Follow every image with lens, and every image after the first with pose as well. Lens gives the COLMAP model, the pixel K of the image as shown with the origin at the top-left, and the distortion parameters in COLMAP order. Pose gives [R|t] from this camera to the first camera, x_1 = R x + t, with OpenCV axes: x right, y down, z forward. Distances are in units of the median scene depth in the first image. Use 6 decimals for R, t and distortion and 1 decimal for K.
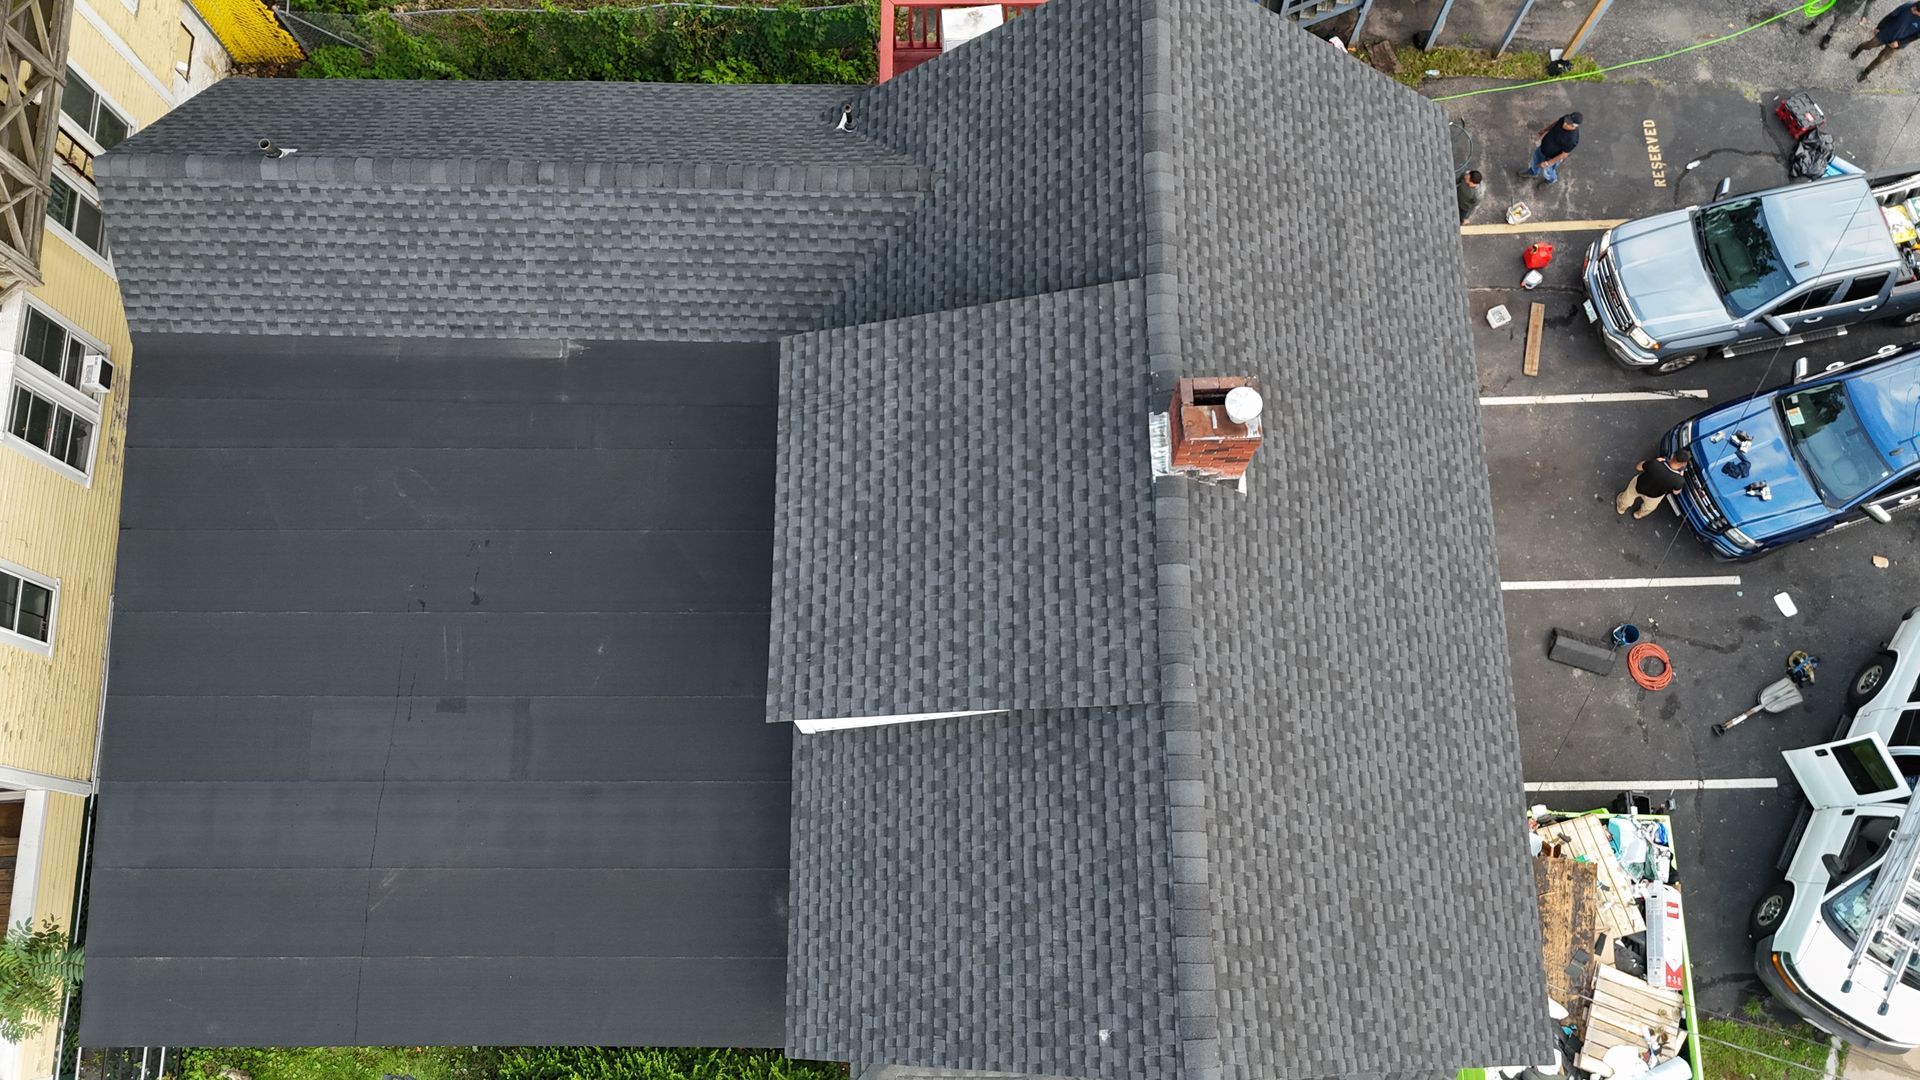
lens RADIAL K [[1415.2, 0, 960.9], [0, 1415.2, 542.6], [0, 0, 1]] dist [0.078760, -0.077487]
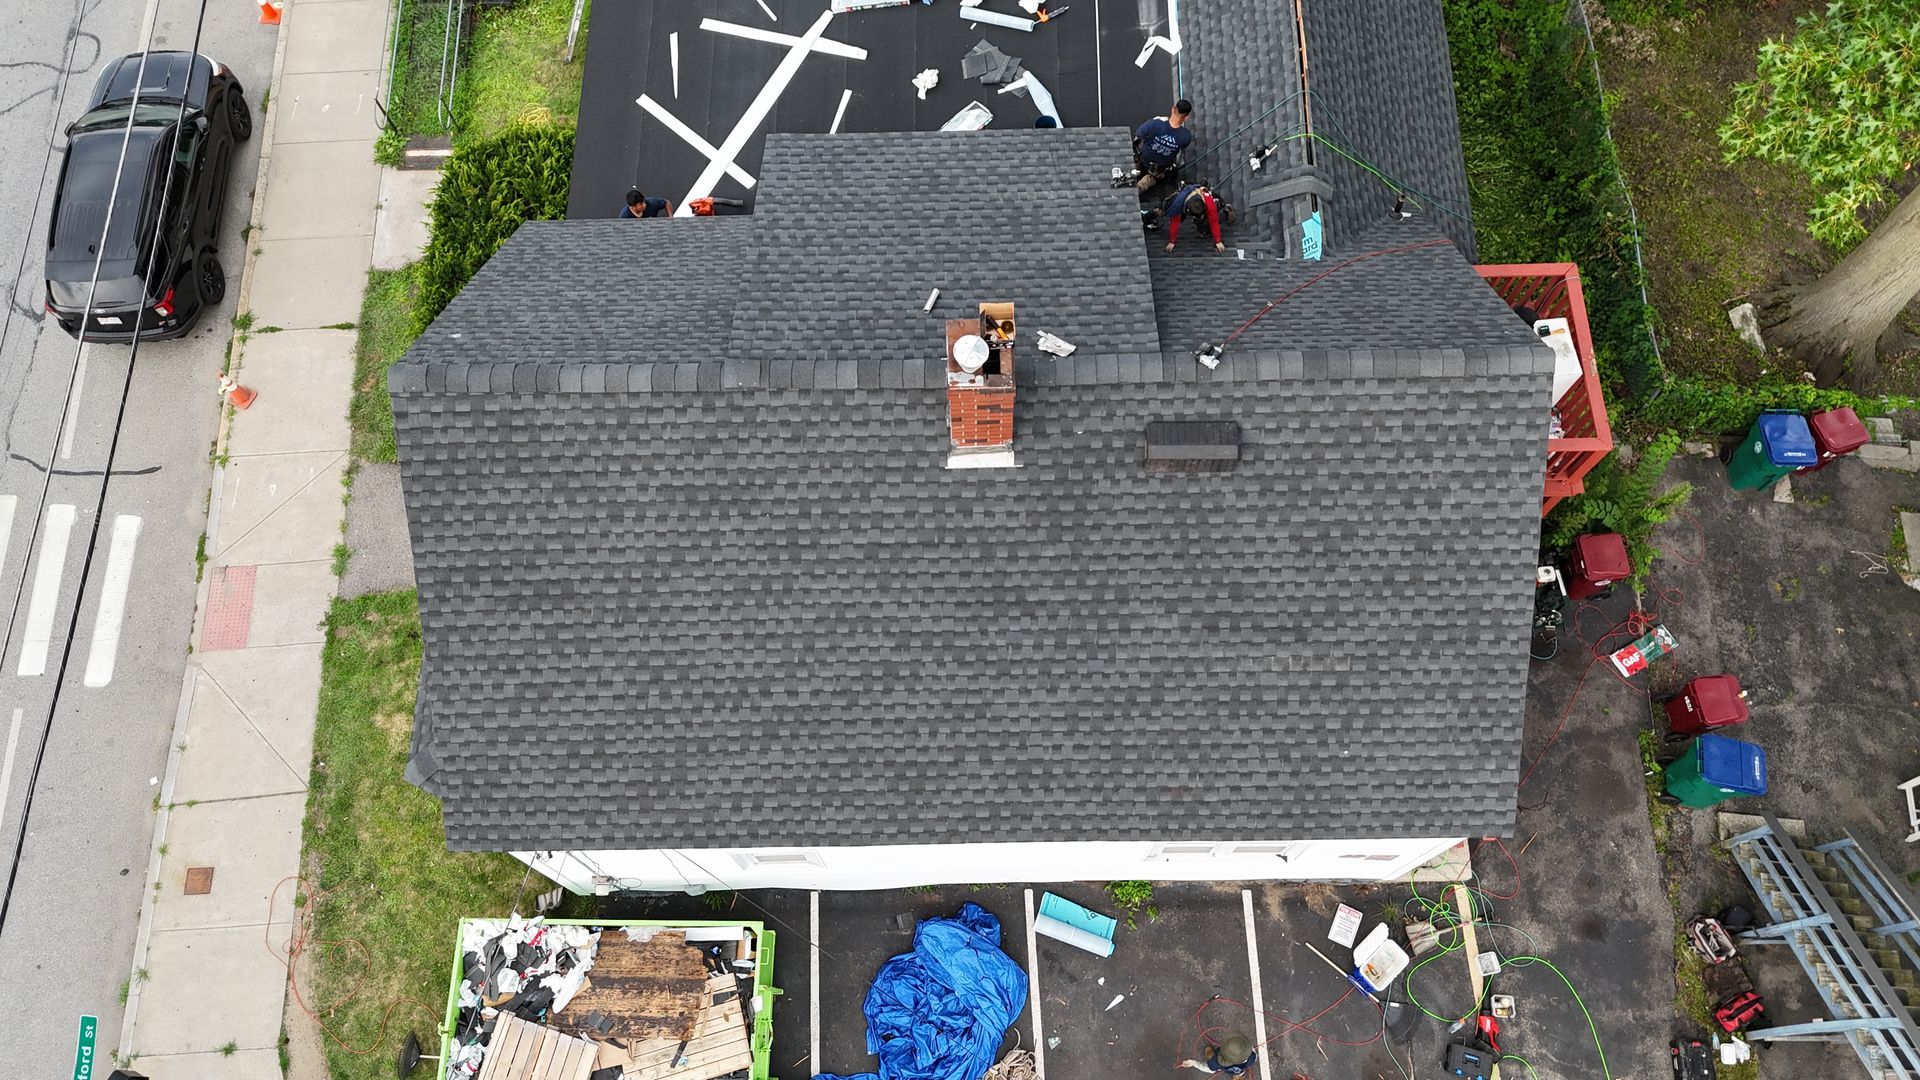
lens RADIAL K [[1415.2, 0, 962.2], [0, 1415.2, 539.7], [0, 0, 1]] dist [0.078760, -0.077487]
pose [[0.013242, 0.932213, -0.361667, 0.577539], [-0.955270, 0.118663, 0.270883, -0.292595], [0.295437, 0.341903, 0.892087, 0.116394]]
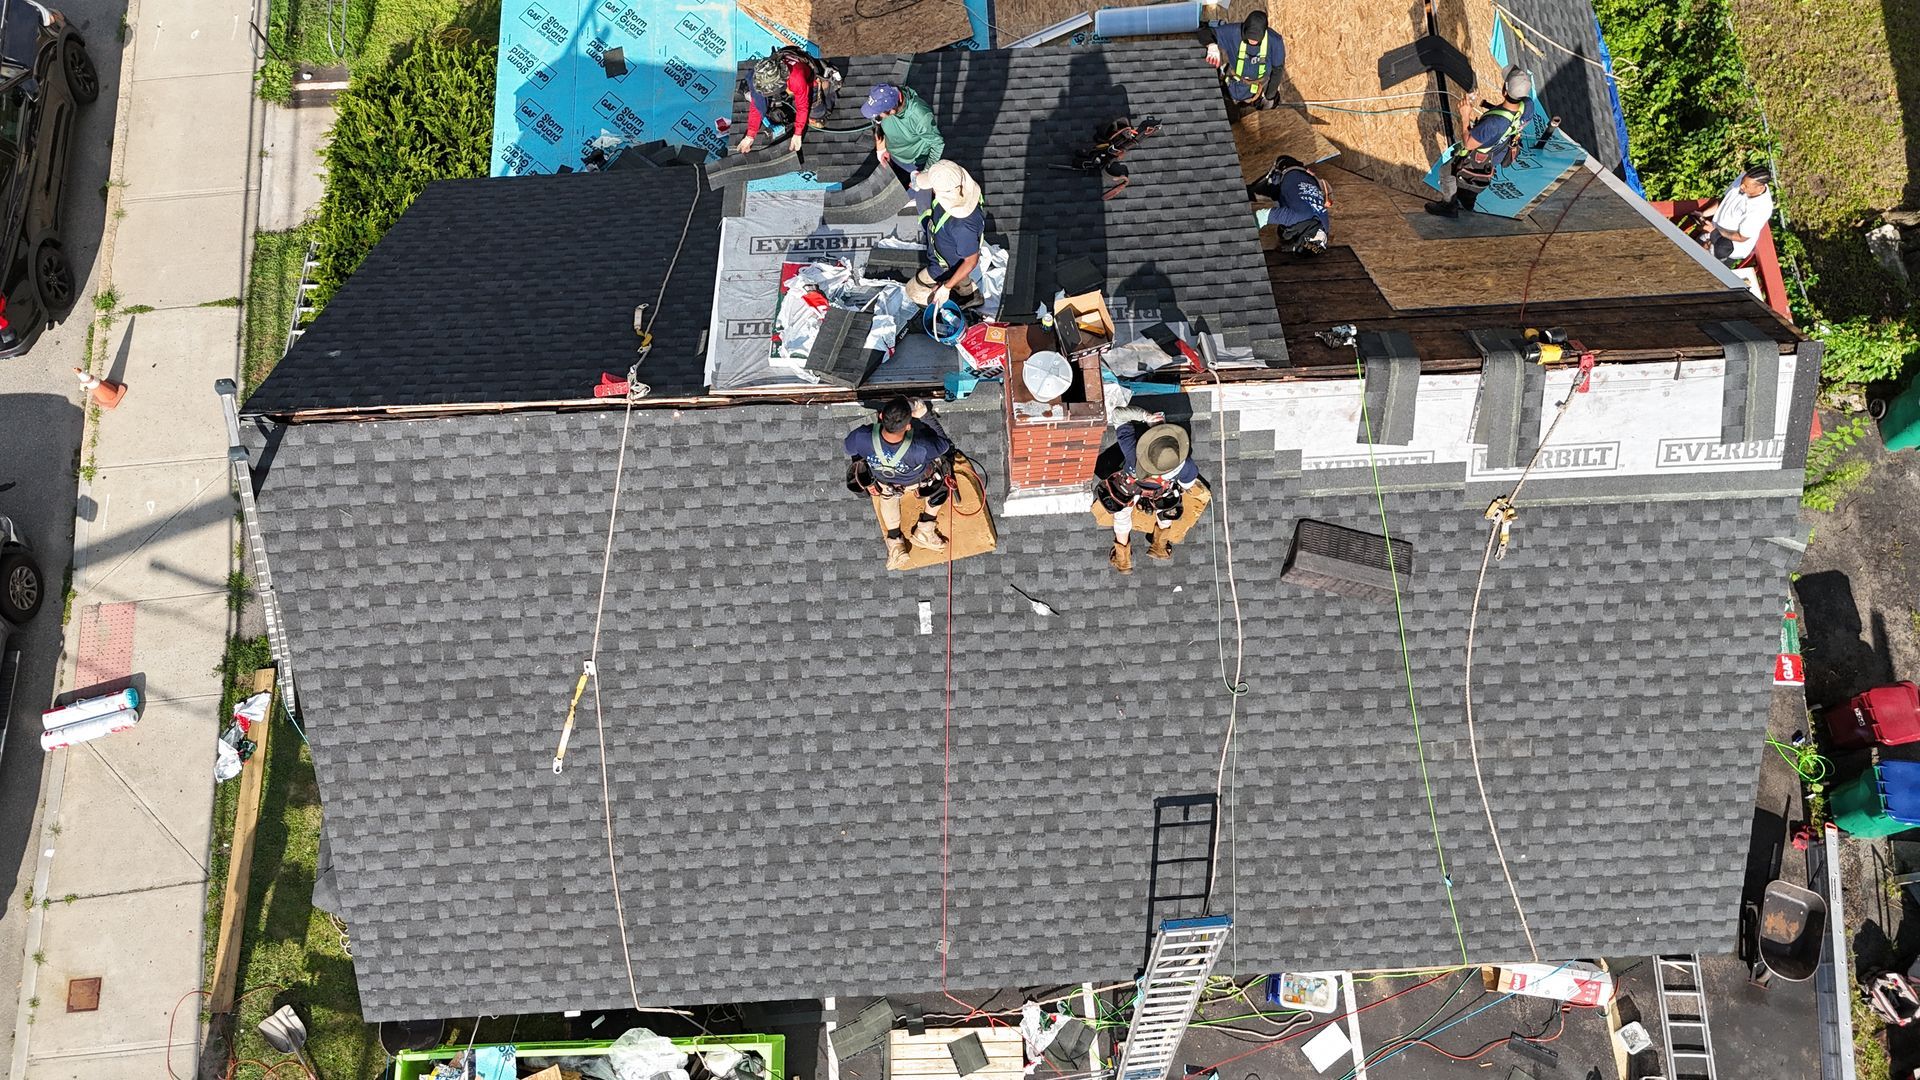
lens RADIAL K [[1415.2, 0, 960.5], [0, 1415.2, 538.8], [0, 0, 1]] dist [0.078760, -0.077487]
pose [[0.050966, 0.952126, -0.301427, 0.413119], [-0.956683, 0.133170, 0.258888, -0.193162], [0.286635, 0.275176, 0.917670, 0.289273]]
